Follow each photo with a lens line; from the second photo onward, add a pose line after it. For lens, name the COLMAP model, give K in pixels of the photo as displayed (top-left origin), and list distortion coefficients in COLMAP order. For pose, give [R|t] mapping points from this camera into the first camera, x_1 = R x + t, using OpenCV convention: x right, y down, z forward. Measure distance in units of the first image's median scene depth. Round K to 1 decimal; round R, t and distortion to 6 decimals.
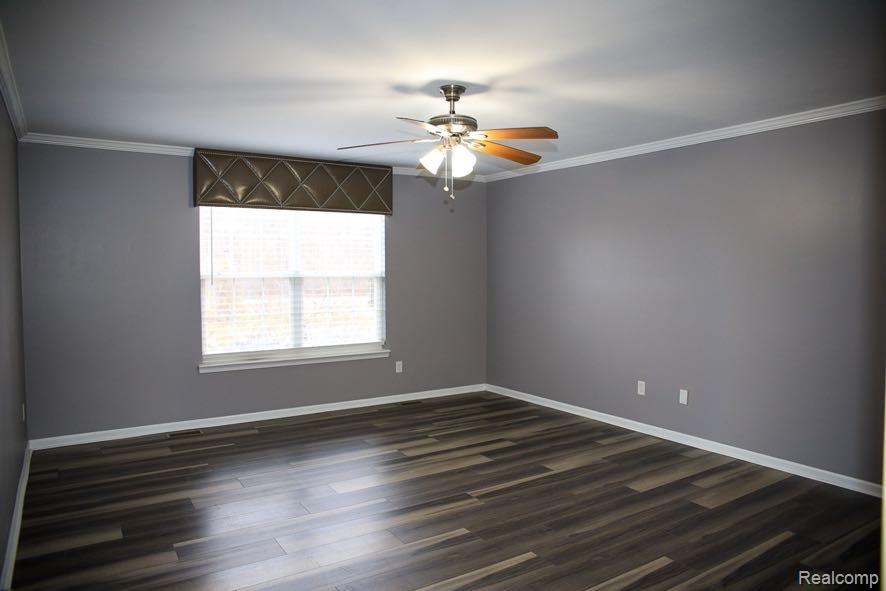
lens RADIAL K [[602.7, 0, 442.4], [0, 602.7, 298.1], [0, 0, 1]] dist [-0.085785, 0.032315]
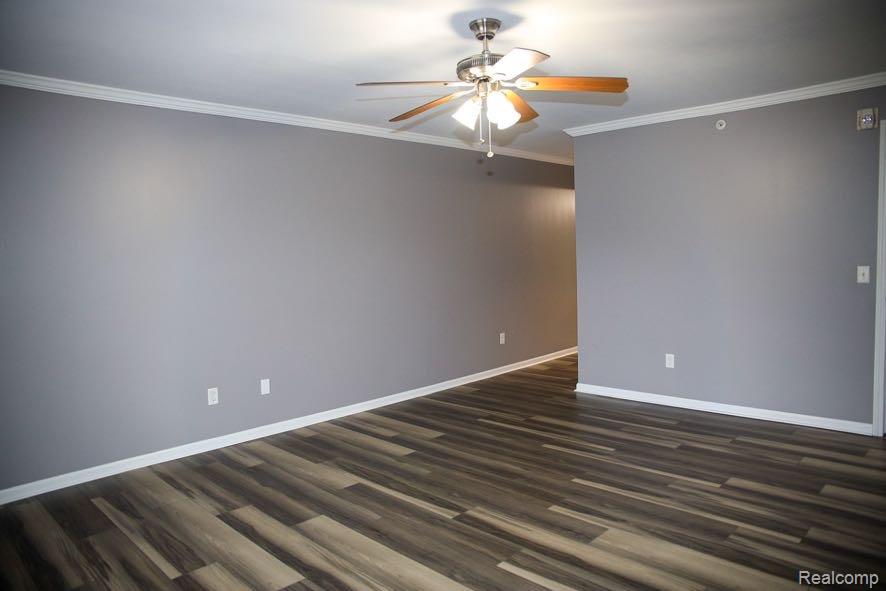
lens RADIAL K [[602.7, 0, 442.3], [0, 602.7, 312.9], [0, 0, 1]] dist [-0.085785, 0.032315]
pose [[-0.220662, -0.093777, 0.970832, -0.691423], [0.076151, 0.990672, 0.113002, -0.045606], [-0.972373, 0.098865, -0.211462, 1.100106]]
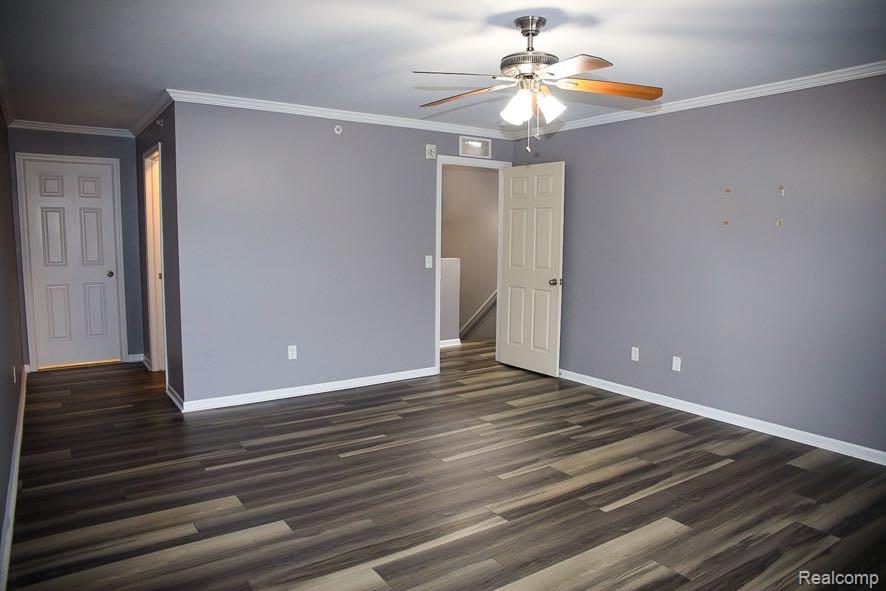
lens RADIAL K [[602.7, 0, 445.6], [0, 602.7, 286.1], [0, 0, 1]] dist [-0.085785, 0.032315]
pose [[-0.999317, -0.007421, -0.036213, 0.144121], [-0.012131, 0.991224, 0.131636, -0.080409], [0.034918, 0.131986, -0.990636, 1.647169]]
